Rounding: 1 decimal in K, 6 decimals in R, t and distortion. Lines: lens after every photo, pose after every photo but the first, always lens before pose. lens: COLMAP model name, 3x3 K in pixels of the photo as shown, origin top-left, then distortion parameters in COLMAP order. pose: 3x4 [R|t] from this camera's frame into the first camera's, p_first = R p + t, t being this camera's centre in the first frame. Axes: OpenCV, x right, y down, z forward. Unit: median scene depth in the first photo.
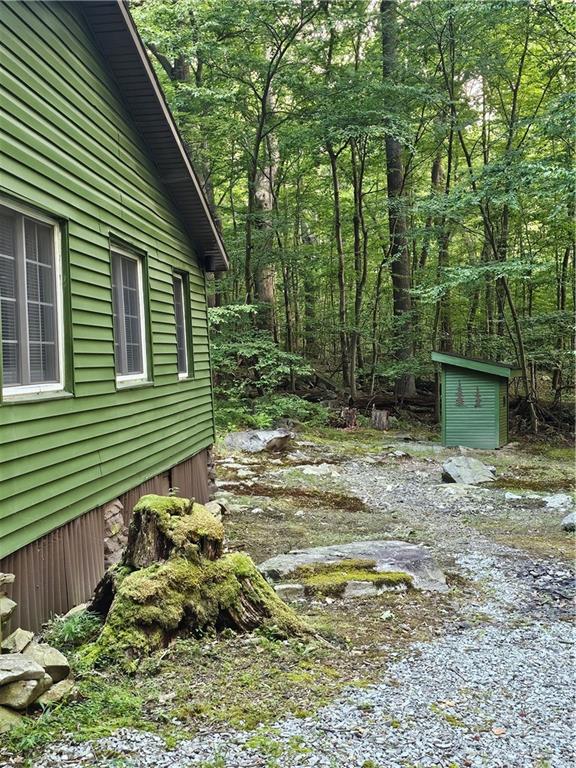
lens RADIAL K [[950.3, 0, 288.2], [0, 950.3, 388.6], [0, 0, 1]] dist [0.025068, 0.000000]
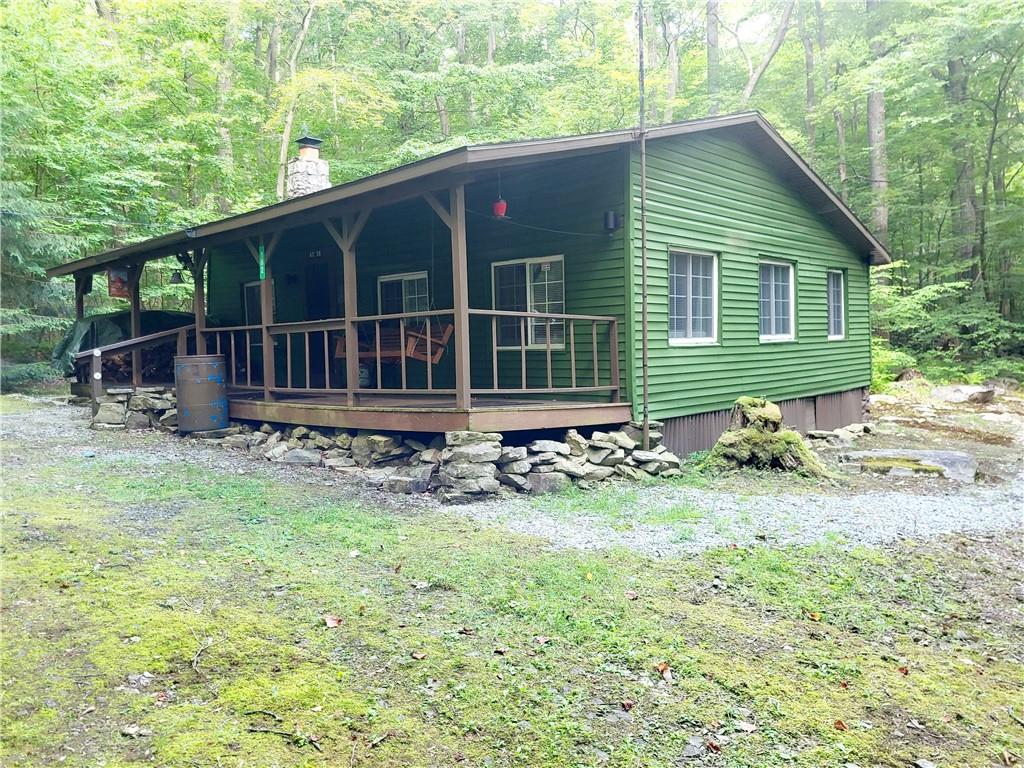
lens RADIAL K [[781.5, 0, 510.9], [0, 781.5, 381.6], [0, 0, 1]] dist [0.014174, 0.004718]
pose [[0.780798, 0.047010, -0.623013, 0.417957], [-0.023294, 0.998662, 0.046161, 0.017484], [0.624350, -0.021530, 0.780848, -0.471797]]
